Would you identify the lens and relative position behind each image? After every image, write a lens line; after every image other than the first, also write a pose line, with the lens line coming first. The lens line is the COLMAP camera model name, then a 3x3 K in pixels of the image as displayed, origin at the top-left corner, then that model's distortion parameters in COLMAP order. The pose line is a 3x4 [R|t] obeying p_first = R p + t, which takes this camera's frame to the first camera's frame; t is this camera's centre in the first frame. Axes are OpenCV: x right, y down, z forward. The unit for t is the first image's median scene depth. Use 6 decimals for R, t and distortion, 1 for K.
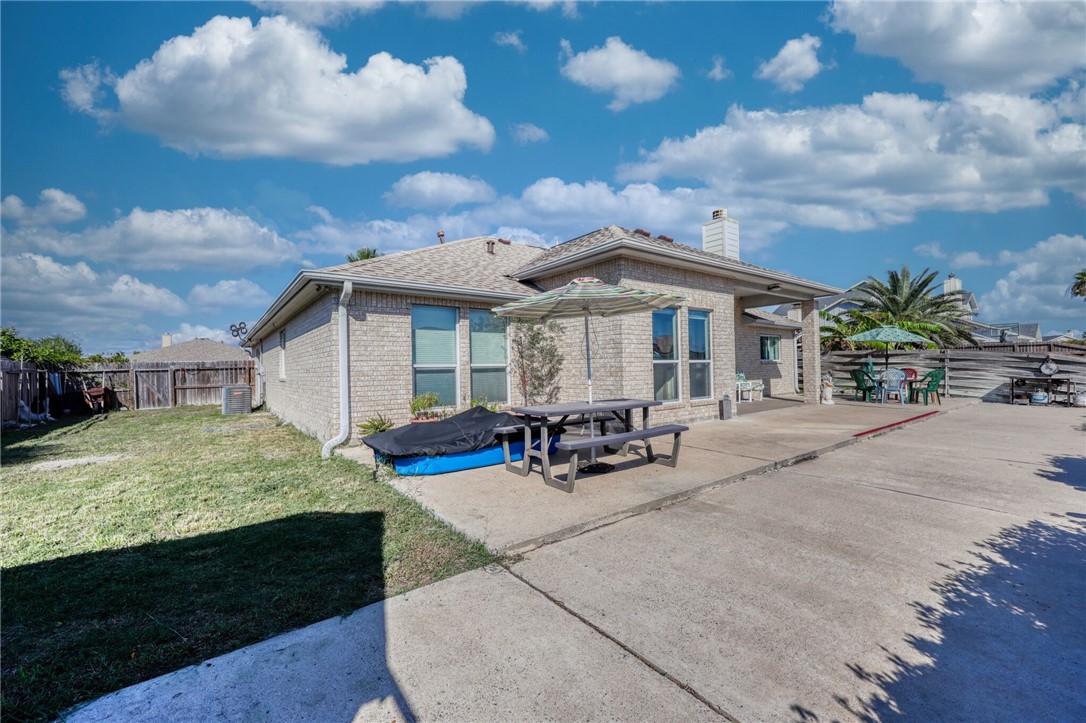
lens RADIAL K [[451.5, 0, 548.0], [0, 451.5, 366.9], [0, 0, 1]] dist [0.003440, 0.000706]
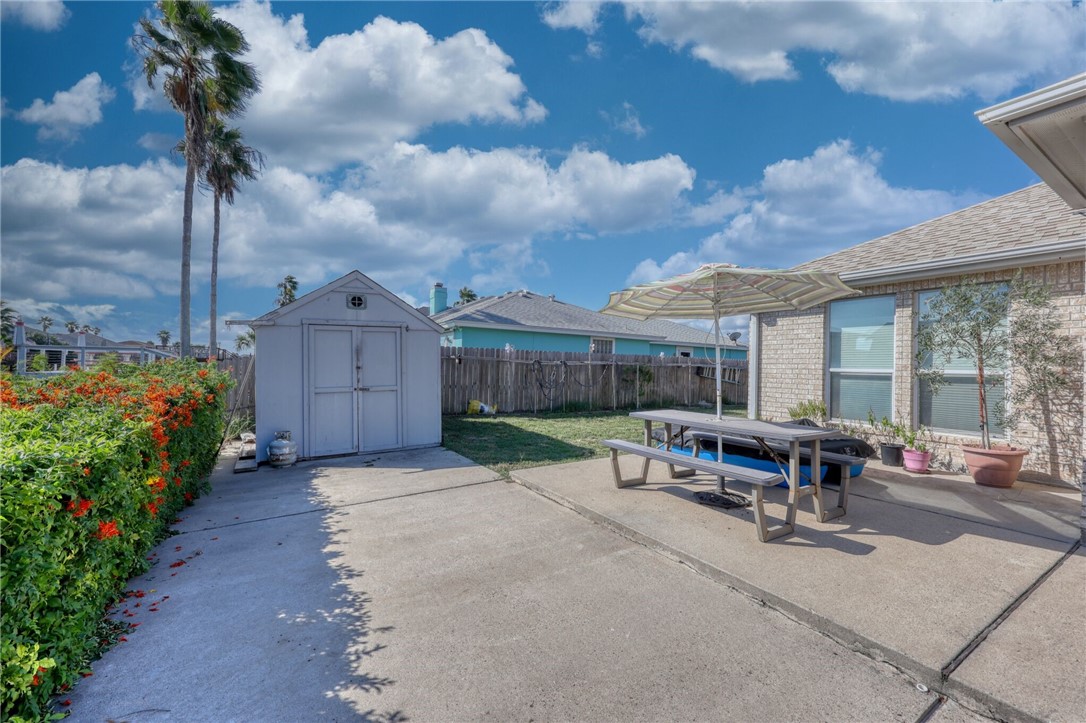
lens RADIAL K [[451.5, 0, 541.1], [0, 451.5, 357.6], [0, 0, 1]] dist [0.003440, 0.000706]
pose [[-0.141981, -0.006139, -0.989850, 1.781254], [-0.015645, 0.999870, -0.003957, -0.036993], [0.989746, 0.014925, -0.142059, 1.514201]]
